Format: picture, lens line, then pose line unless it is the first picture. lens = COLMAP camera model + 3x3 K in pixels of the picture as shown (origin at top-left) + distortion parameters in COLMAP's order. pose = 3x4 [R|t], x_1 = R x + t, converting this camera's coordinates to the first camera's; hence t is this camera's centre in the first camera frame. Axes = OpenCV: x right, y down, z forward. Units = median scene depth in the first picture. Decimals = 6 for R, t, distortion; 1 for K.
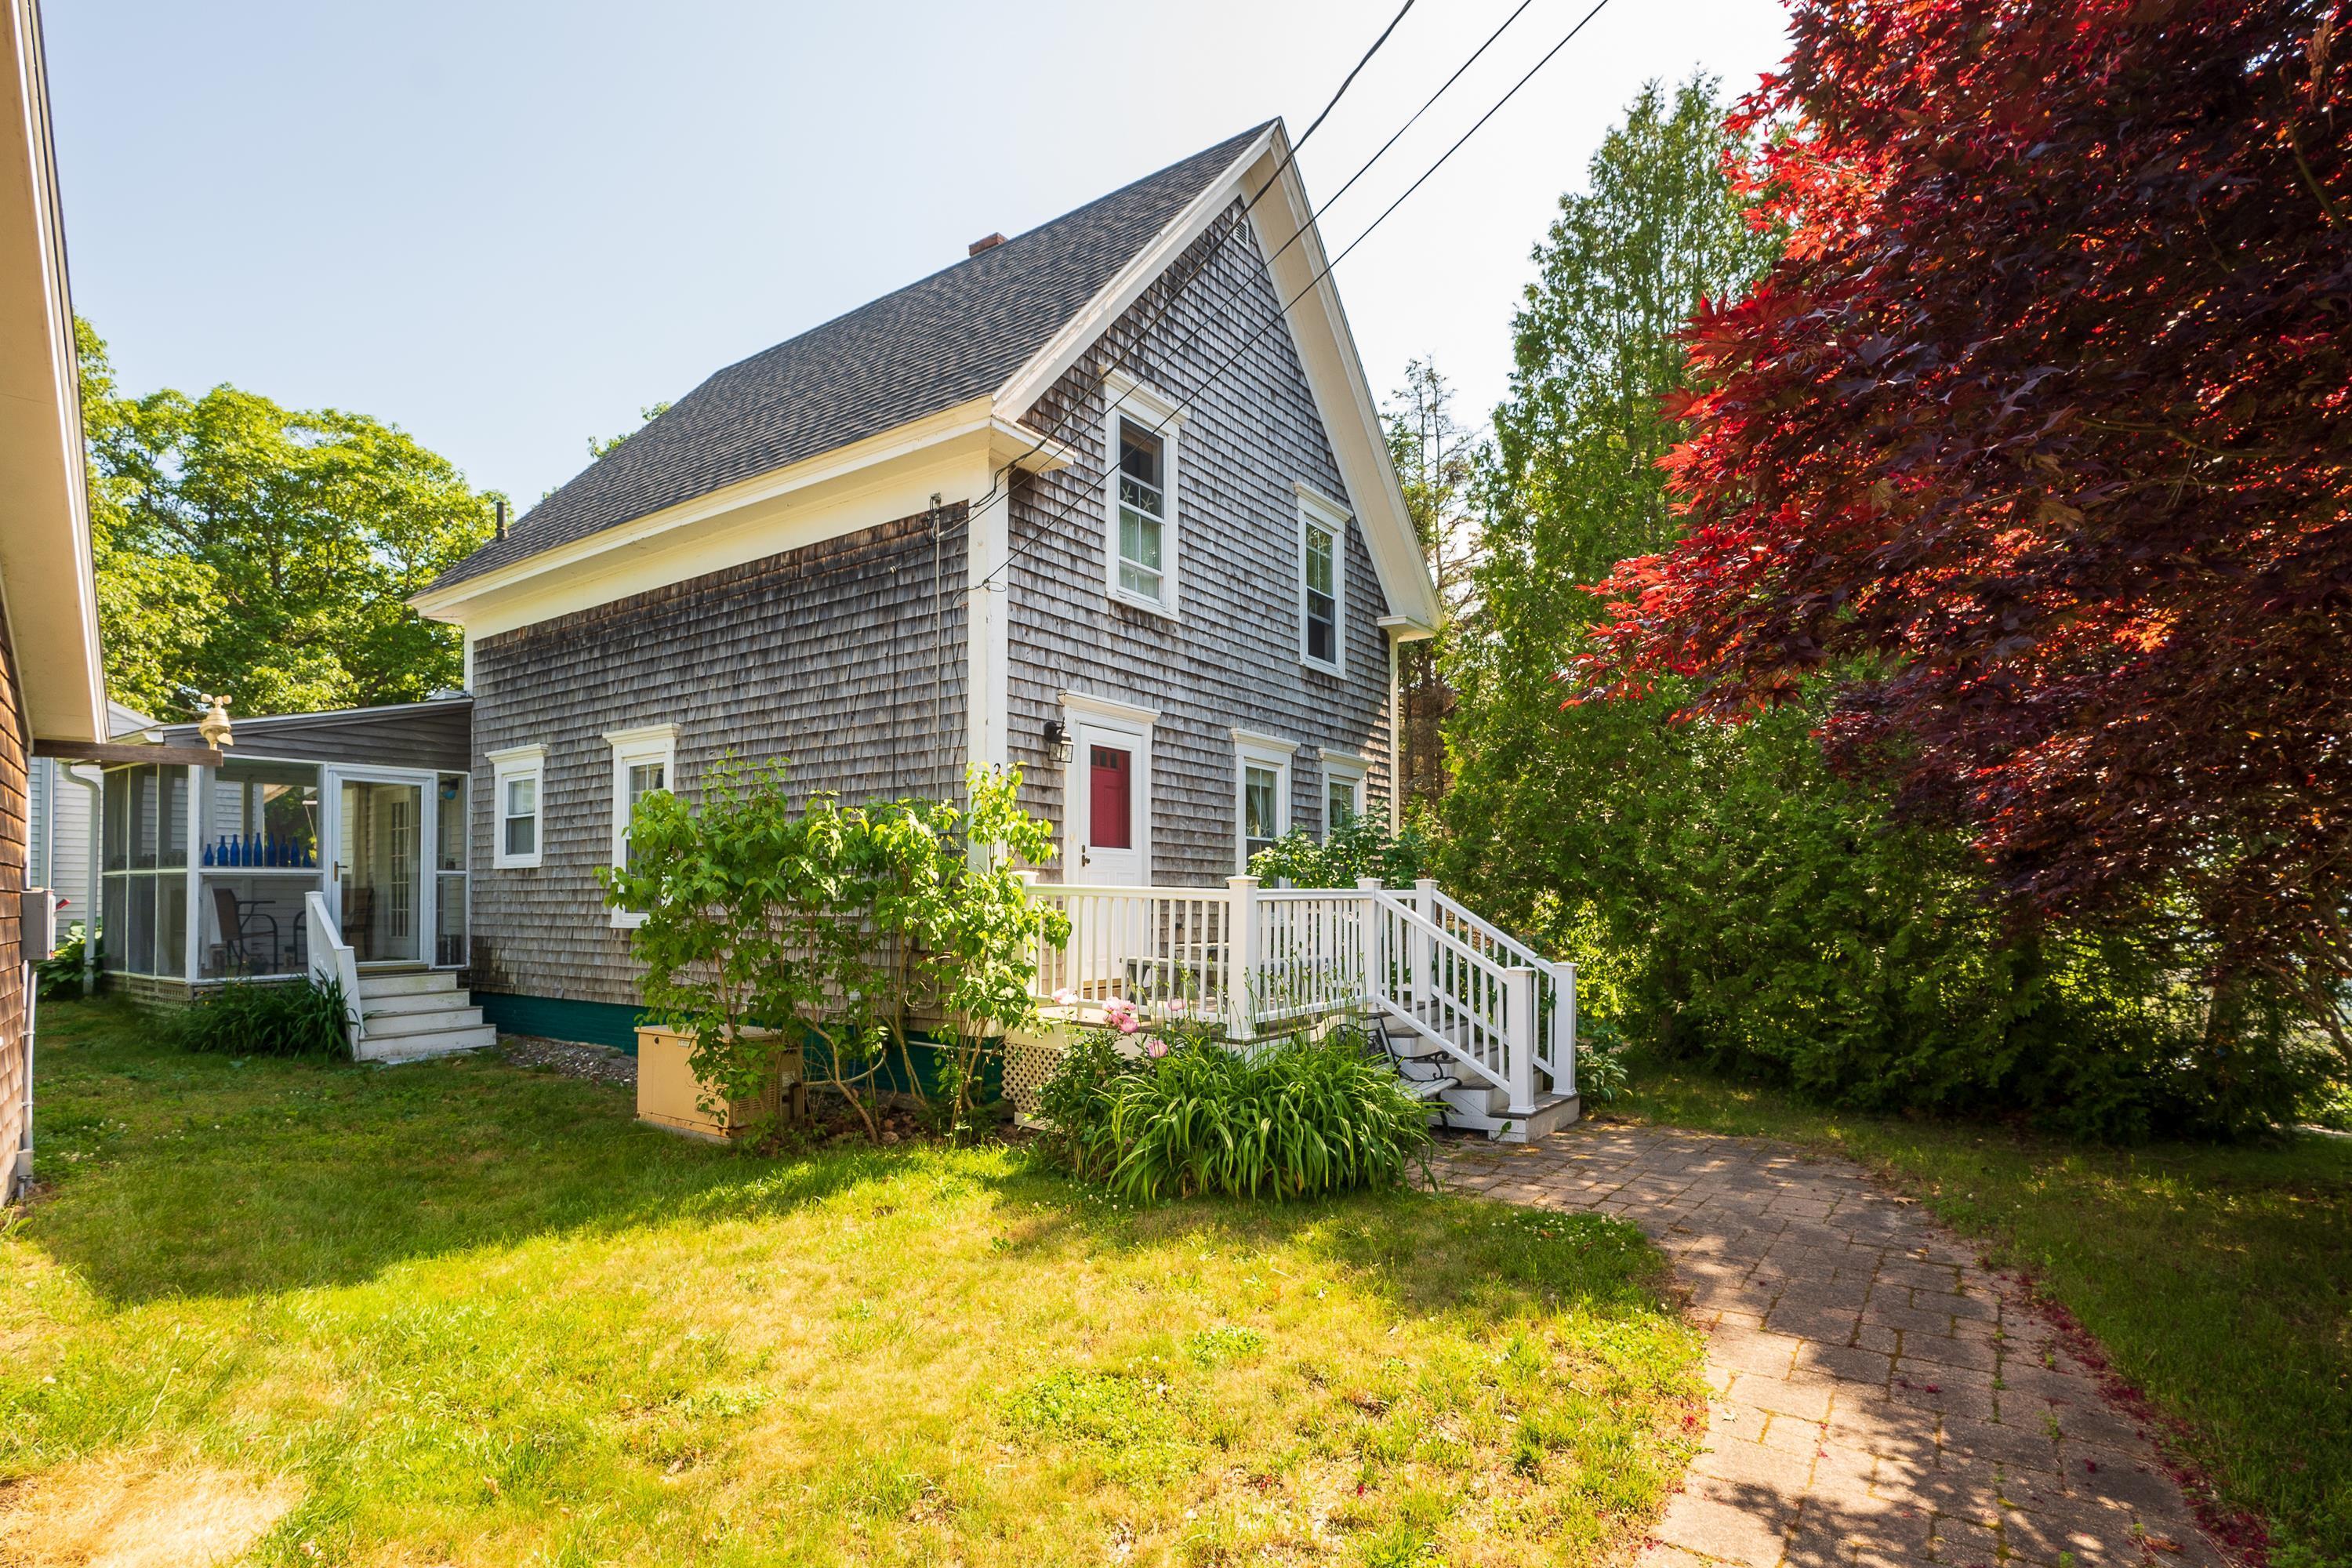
lens RADIAL K [[1175.2, 0, 1149.3], [0, 1175.2, 891.4], [0, 0, 1]] dist [-0.009615, 0.006749]
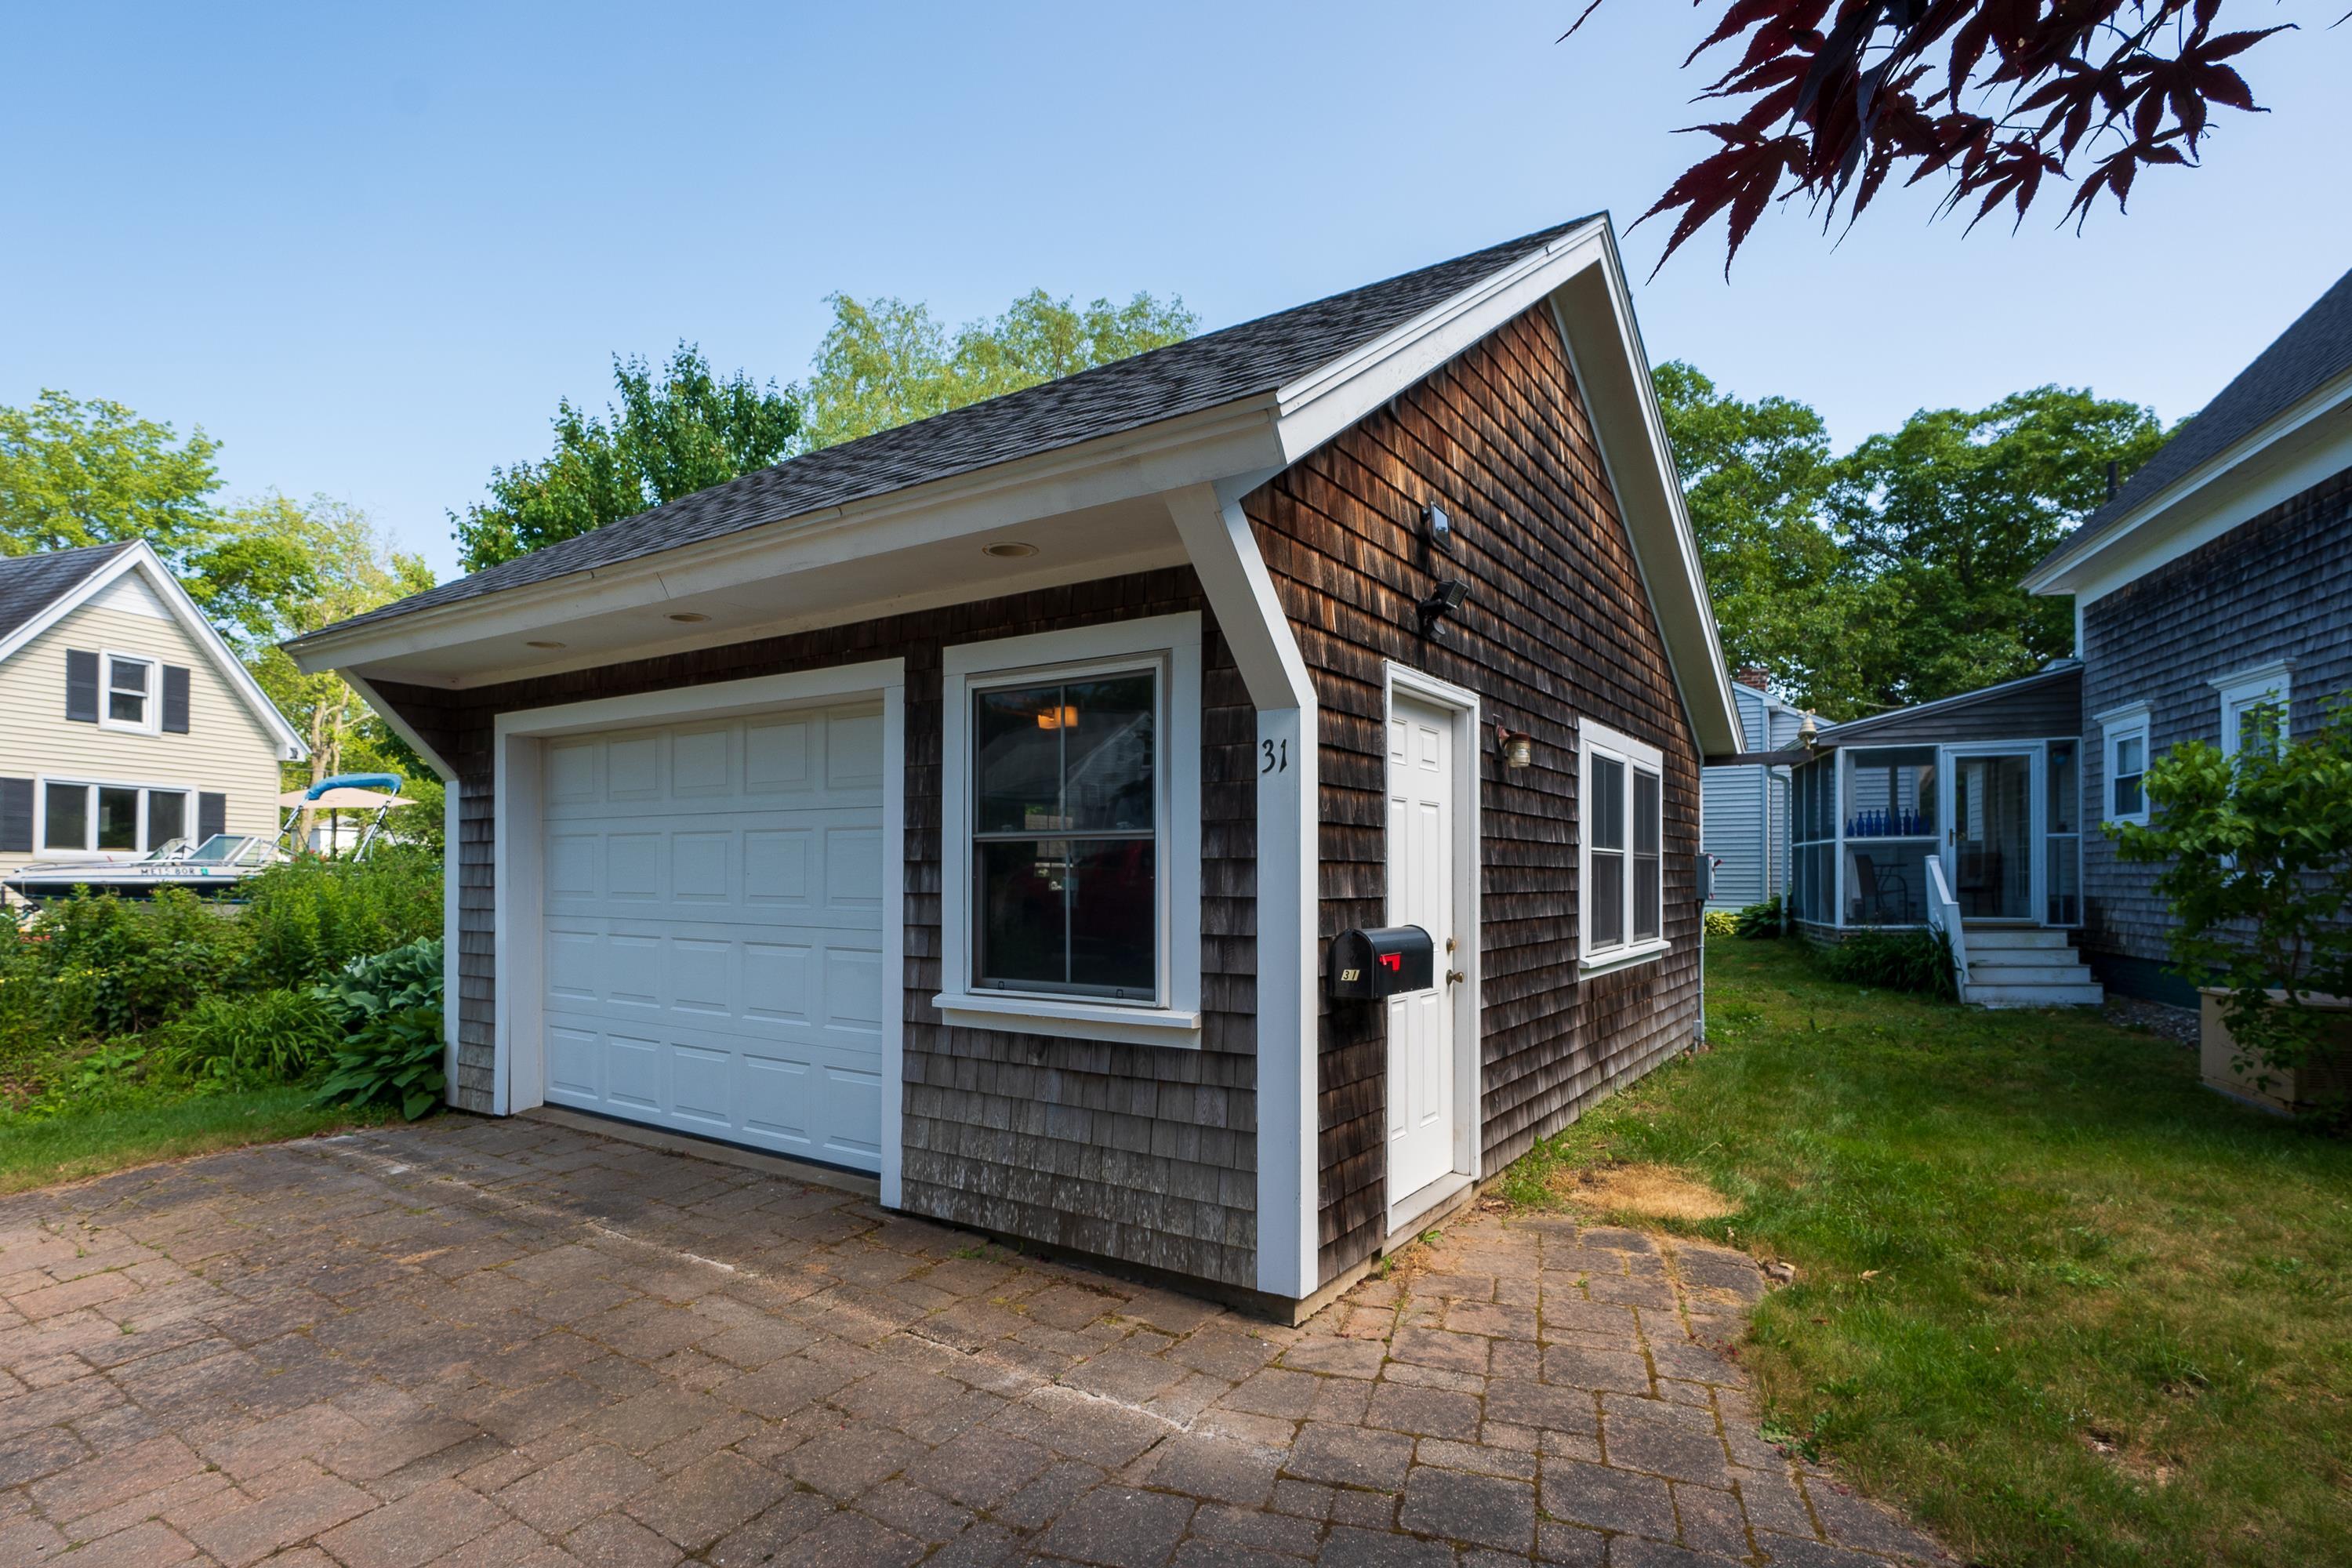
lens RADIAL K [[1175.2, 0, 1186.7], [0, 1175.2, 871.8], [0, 0, 1]] dist [-0.009615, 0.006749]
pose [[0.311019, -0.006013, -0.950385, 0.169720], [0.012649, 0.999918, -0.002187, 0.010058], [0.950319, -0.011341, 0.311070, -0.068627]]
